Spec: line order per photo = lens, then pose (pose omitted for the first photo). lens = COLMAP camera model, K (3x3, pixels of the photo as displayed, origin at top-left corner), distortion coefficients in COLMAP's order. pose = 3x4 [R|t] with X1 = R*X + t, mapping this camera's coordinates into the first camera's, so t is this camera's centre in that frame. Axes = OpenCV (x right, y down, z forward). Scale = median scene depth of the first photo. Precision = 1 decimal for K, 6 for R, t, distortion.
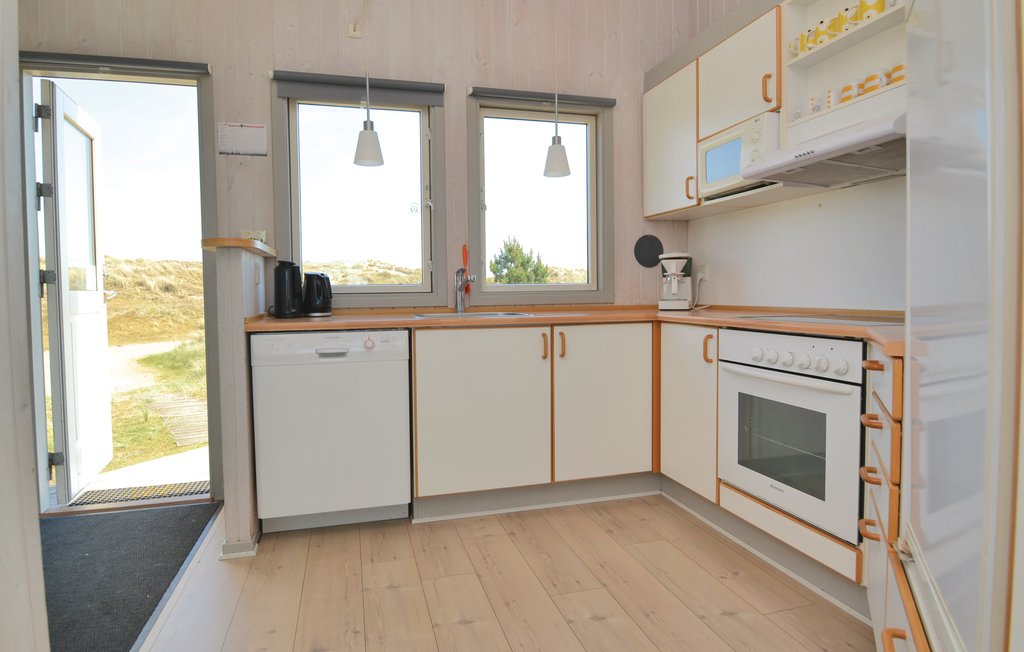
lens RADIAL K [[592.2, 0, 512.1], [0, 592.2, 318.9], [0, 0, 1]] dist [-0.000330, 0.000461]
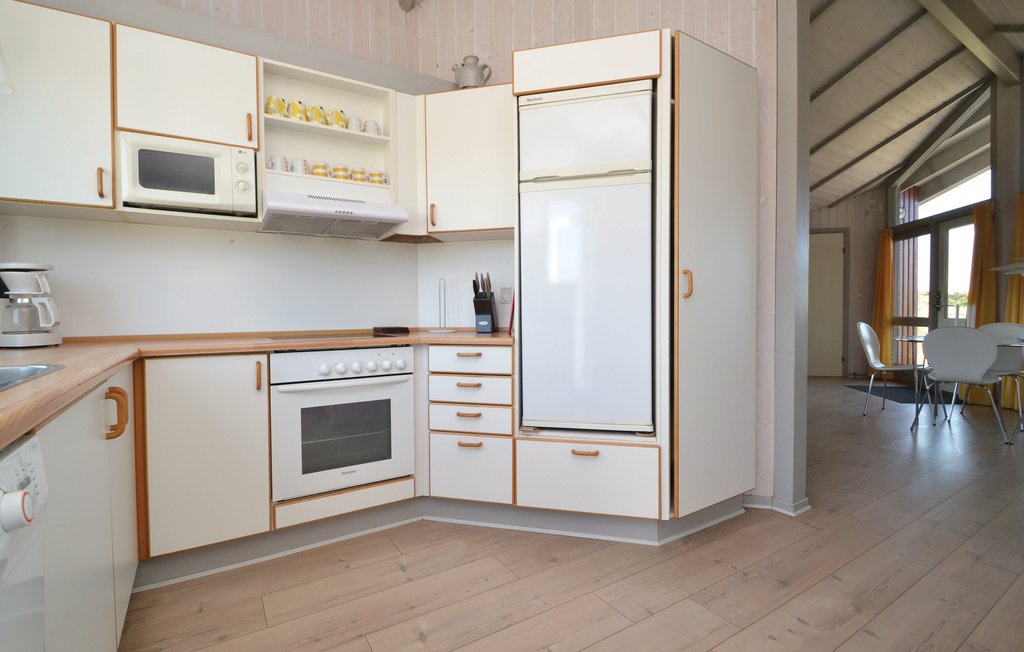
lens RADIAL K [[461.6, 0, 481.0], [0, 461.6, 330.8], [0, 0, 1]] dist [0.003359, -0.013637]
pose [[-0.293051, -0.017868, 0.955930, -0.521033], [0.058291, 0.997631, 0.036518, -0.030619], [-0.954318, 0.066424, -0.291315, 0.917492]]
